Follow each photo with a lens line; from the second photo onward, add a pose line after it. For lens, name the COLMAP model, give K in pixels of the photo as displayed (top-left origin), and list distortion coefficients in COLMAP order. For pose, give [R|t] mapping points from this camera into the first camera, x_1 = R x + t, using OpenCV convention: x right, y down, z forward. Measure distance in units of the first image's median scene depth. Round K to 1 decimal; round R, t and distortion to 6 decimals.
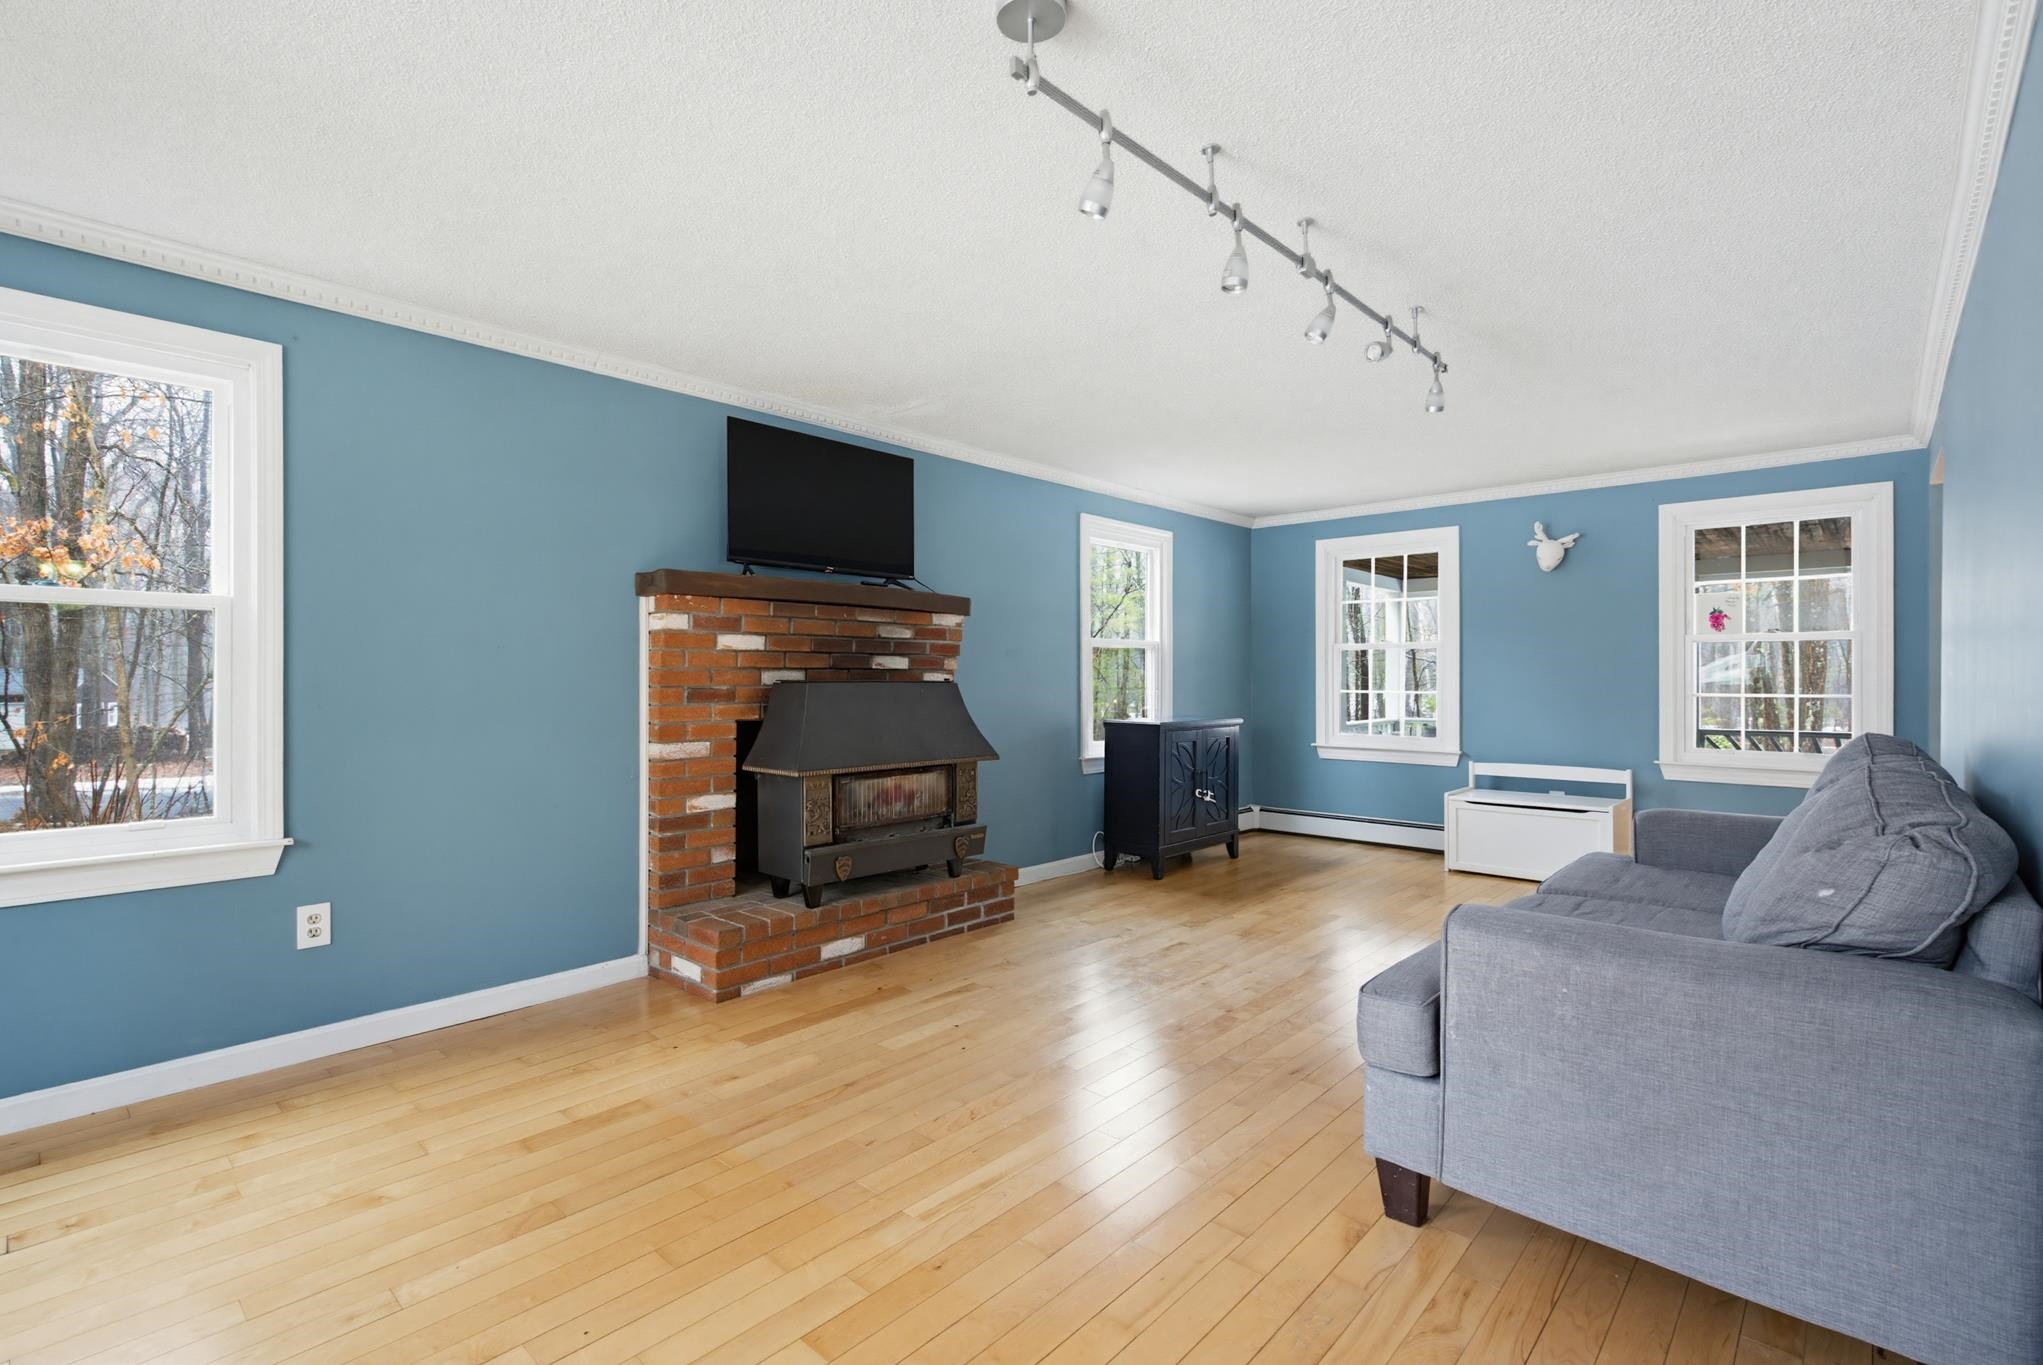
lens RADIAL K [[931.2, 0, 1021.5], [0, 931.2, 682.5], [0, 0, 1]] dist [0.002654, 0.000604]
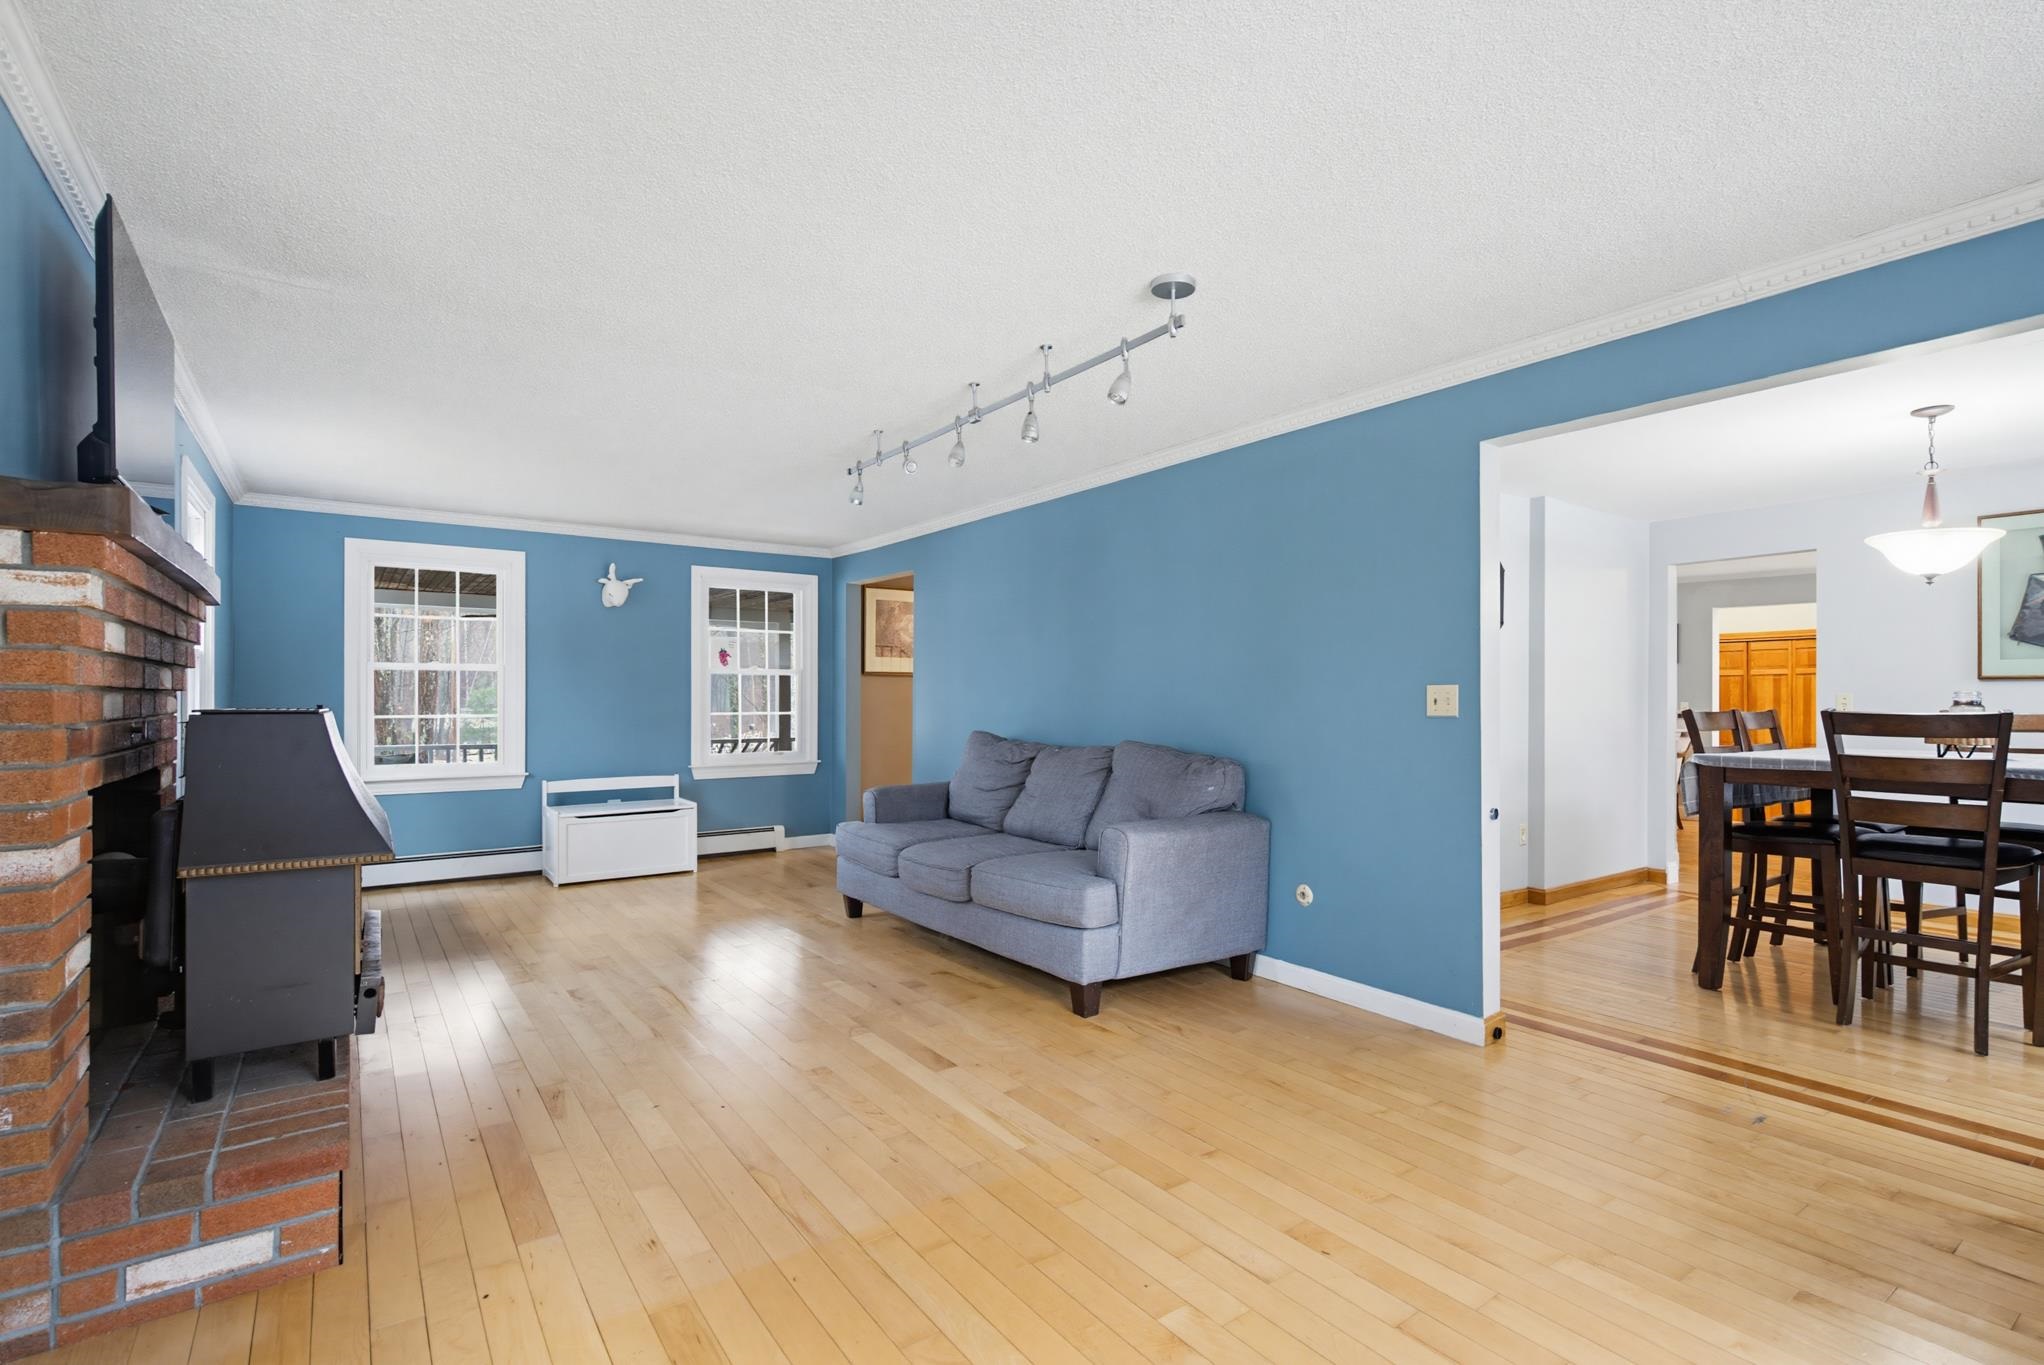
lens RADIAL K [[958.4, 0, 1028.5], [0, 958.4, 693.2], [0, 0, 1]] dist [-0.002854, 0.000358]
pose [[0.208240, 0.004911, 0.978065, -0.503773], [0.006892, 0.999955, -0.006489, -0.003316], [-0.978053, 0.008092, 0.208197, 0.276228]]
